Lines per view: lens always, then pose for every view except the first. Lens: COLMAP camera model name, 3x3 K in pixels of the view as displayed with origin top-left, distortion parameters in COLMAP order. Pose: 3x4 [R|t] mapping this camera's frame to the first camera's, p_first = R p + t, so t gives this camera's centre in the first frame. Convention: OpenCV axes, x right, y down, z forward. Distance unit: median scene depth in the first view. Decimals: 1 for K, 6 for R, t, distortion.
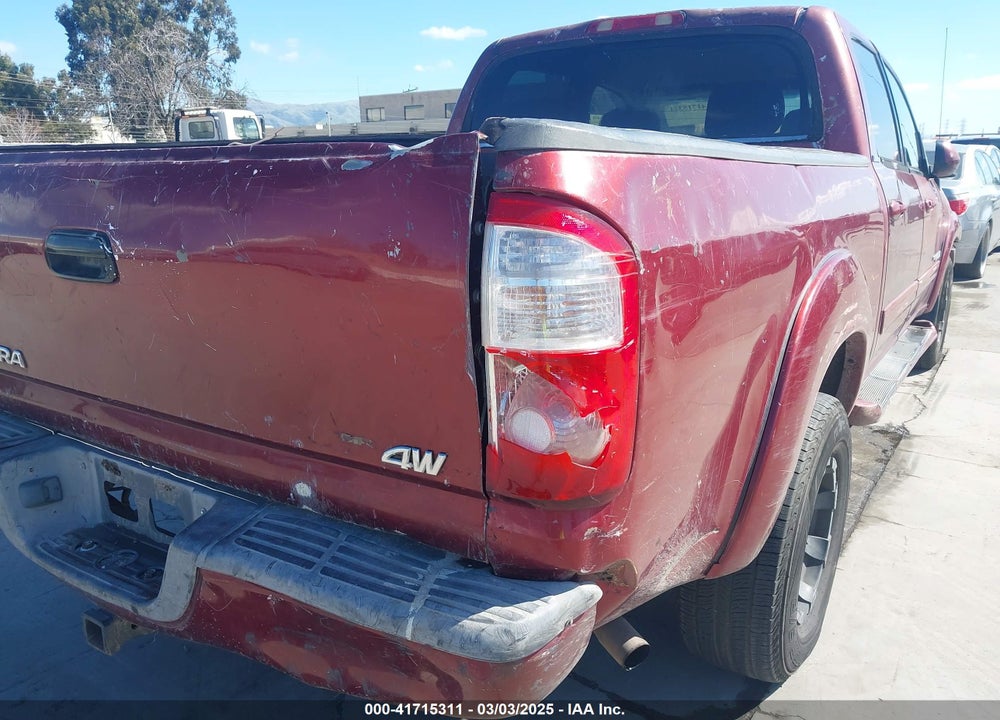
lens RADIAL K [[810.1, 0, 487.7], [0, 810.1, 376.8], [0, 0, 1]] dist [0.025929, -0.017254]
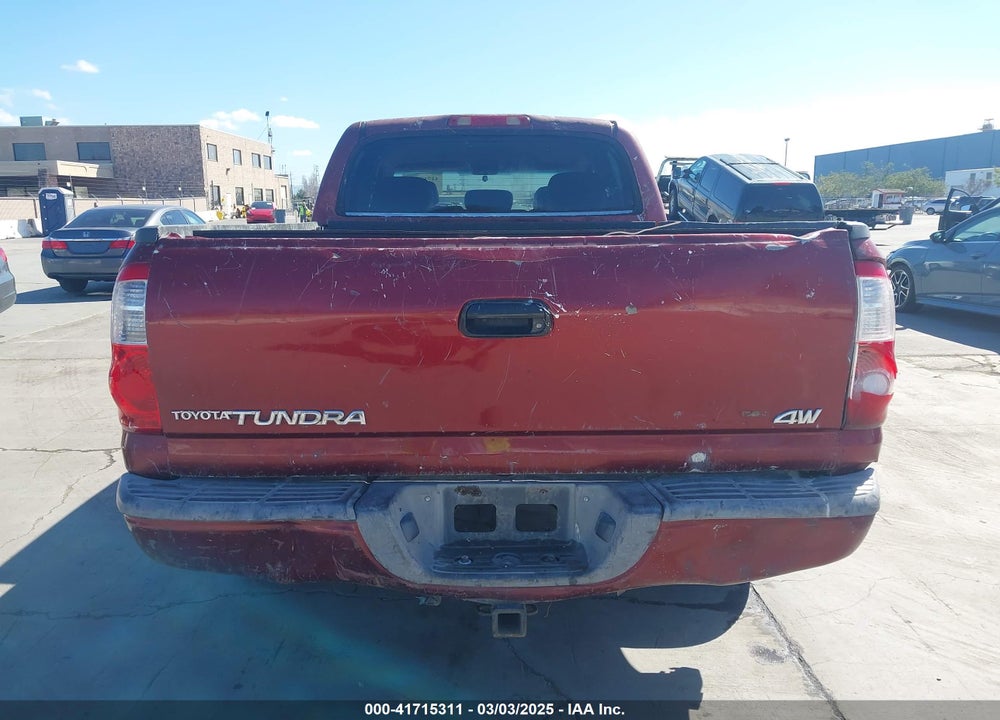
lens RADIAL K [[812.9, 0, 469.4], [0, 812.9, 392.4], [0, 0, 1]] dist [0.000341, -0.000624]
pose [[0.821323, -0.125823, 0.556415, -1.458058], [0.147705, 0.989015, 0.005621, -0.054843], [-0.551010, 0.077569, 0.830885, -0.037042]]
